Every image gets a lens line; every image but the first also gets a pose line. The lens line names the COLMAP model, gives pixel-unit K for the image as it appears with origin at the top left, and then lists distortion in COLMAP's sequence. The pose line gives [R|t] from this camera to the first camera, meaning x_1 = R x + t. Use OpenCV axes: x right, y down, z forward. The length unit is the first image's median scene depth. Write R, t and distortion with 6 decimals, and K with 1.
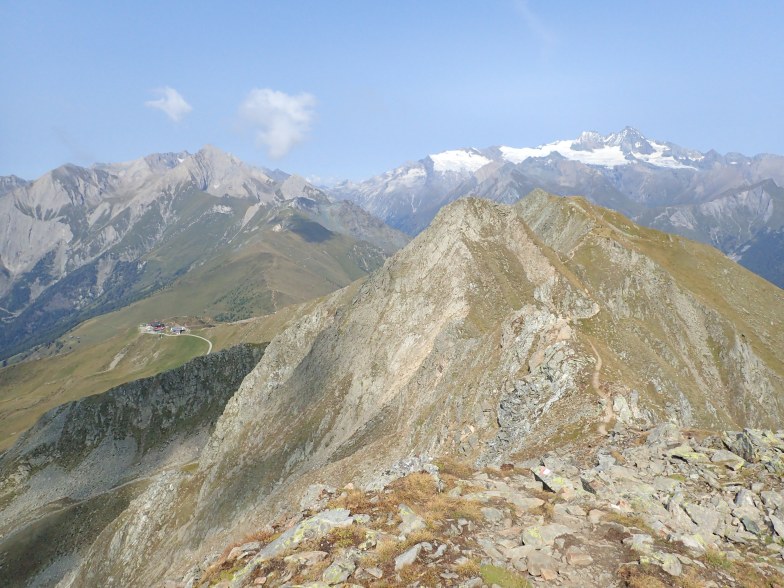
lens RADIAL K [[568.8, 0, 395.8], [0, 568.8, 285.7], [0, 0, 1]] dist [-0.007684, -0.010017]
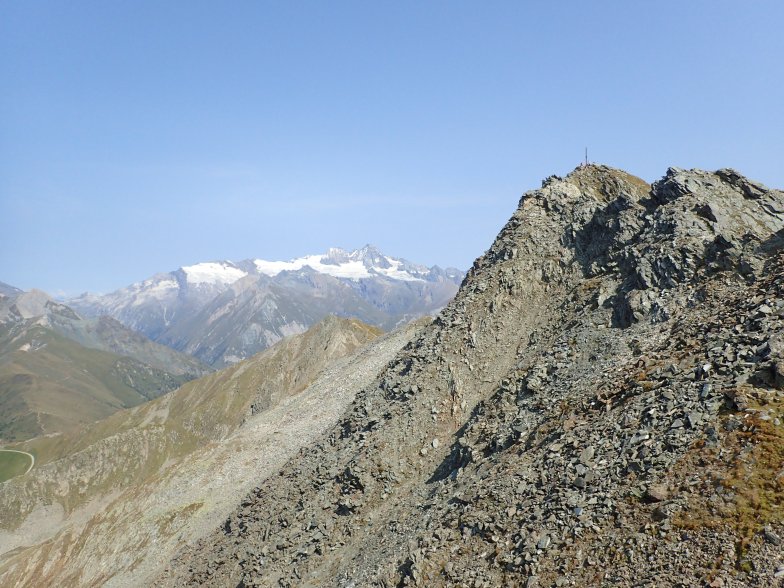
lens RADIAL K [[568.8, 0, 395.8], [0, 568.8, 292.3], [0, 0, 1]] dist [-0.007684, -0.010017]
pose [[0.910501, -0.007390, 0.413440, -0.025112], [0.081306, 0.983521, -0.161478, 0.004988], [-0.405434, 0.180641, 0.896098, -0.056032]]
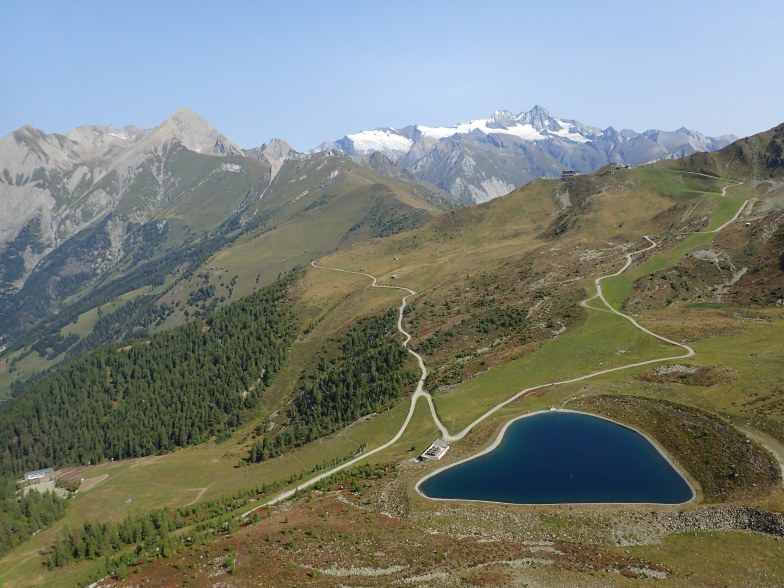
lens RADIAL K [[568.8, 0, 392.1], [0, 568.8, 288.1], [0, 0, 1]] dist [-0.007684, -0.010017]
pose [[0.975888, -0.059352, 0.210047, -0.211365], [0.056176, 0.998199, 0.021061, 0.053144], [-0.210919, -0.008753, 0.977464, 0.001904]]
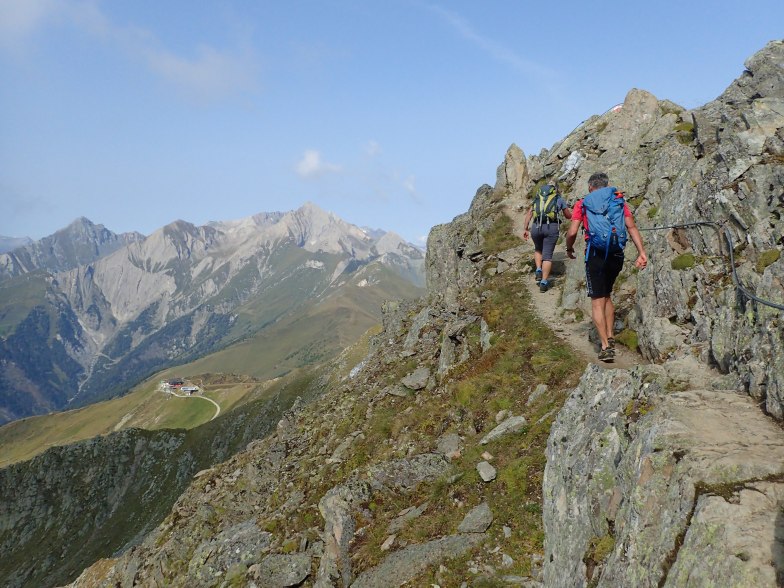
lens RADIAL K [[568.8, 0, 398.9], [0, 568.8, 286.0], [0, 0, 1]] dist [-0.007684, -0.010017]
pose [[0.984511, 0.019418, -0.174245, 0.012158], [-0.037694, 0.994049, -0.102203, -0.000053], [0.171224, 0.107188, 0.979384, 0.042232]]
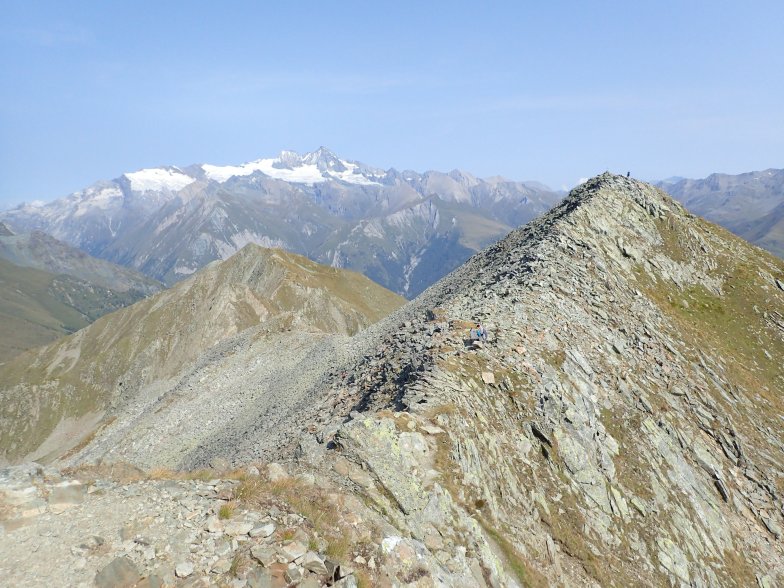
lens RADIAL K [[568.8, 0, 393.6], [0, 568.8, 290.2], [0, 0, 1]] dist [-0.007684, -0.010017]
pose [[0.879429, -0.100587, 0.465282, -0.010988], [0.108868, 0.994014, 0.009120, -0.001971], [-0.463414, 0.042634, 0.885116, -0.042241]]
